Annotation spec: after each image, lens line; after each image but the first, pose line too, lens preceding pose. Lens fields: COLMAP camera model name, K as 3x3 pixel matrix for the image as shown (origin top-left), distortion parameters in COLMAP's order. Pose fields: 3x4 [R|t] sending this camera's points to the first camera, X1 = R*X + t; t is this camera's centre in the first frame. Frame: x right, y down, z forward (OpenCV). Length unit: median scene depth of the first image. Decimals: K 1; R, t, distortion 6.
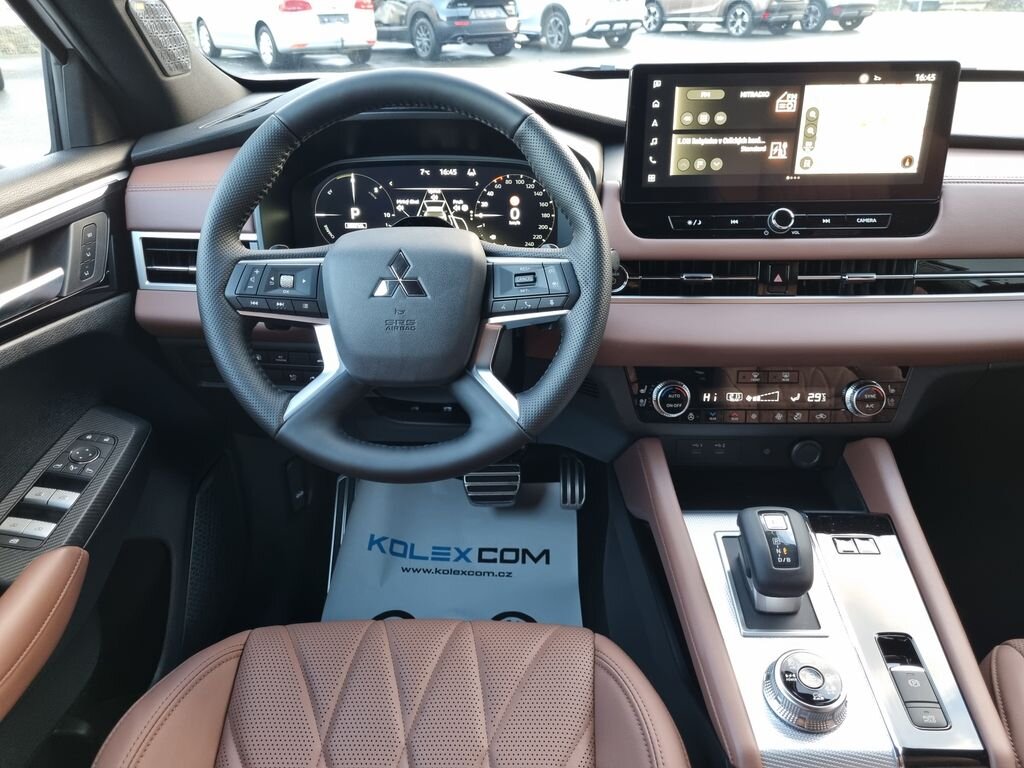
lens RADIAL K [[785.6, 0, 514.0], [0, 785.6, 379.3], [0, 0, 1]] dist [0.055112, -0.045903]
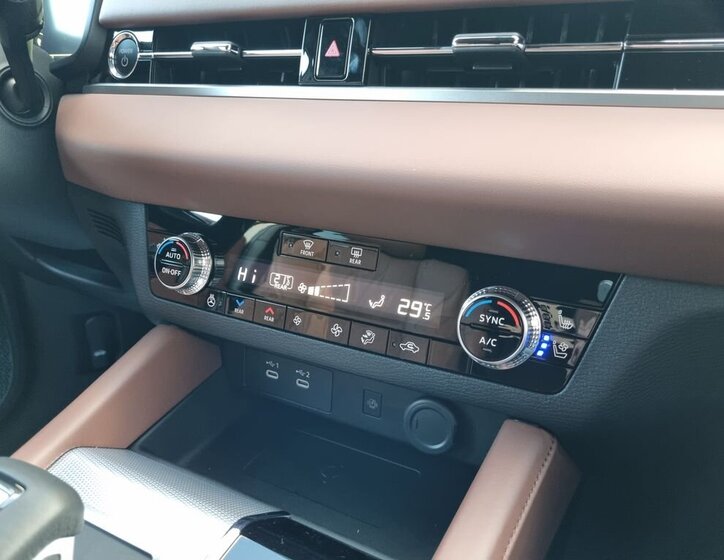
lens RADIAL K [[593.0, 0, 362.0], [0, 593.0, 279.5], [0, 0, 1]] dist [0.031297, -0.001726]
pose [[0.872523, 0.161771, -0.461013, 0.522833], [-0.206763, 0.977192, -0.048423, 0.029785], [0.442665, 0.137571, 0.886071, 0.657578]]
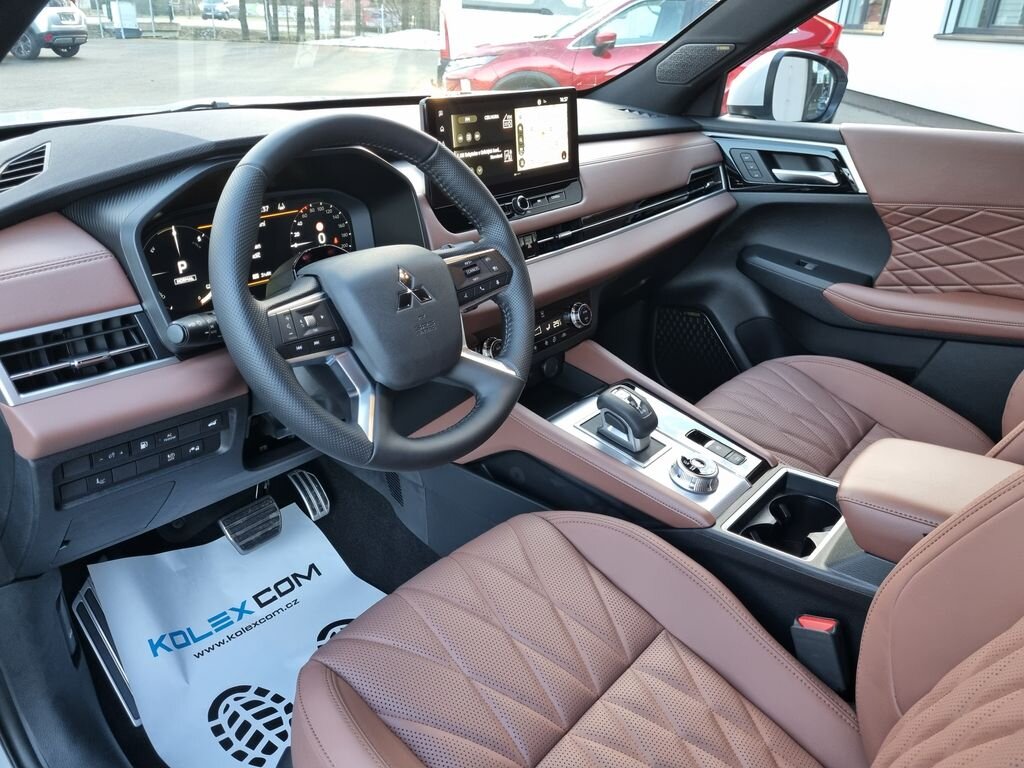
lens RADIAL K [[785.6, 0, 516.5], [0, 785.6, 376.9], [0, 0, 1]] dist [0.055112, -0.045903]
pose [[0.635034, -0.299953, 0.711871, -0.701957], [0.321046, 0.940658, 0.109961, -0.066042], [-0.702610, 0.158714, 0.693649, 0.084673]]
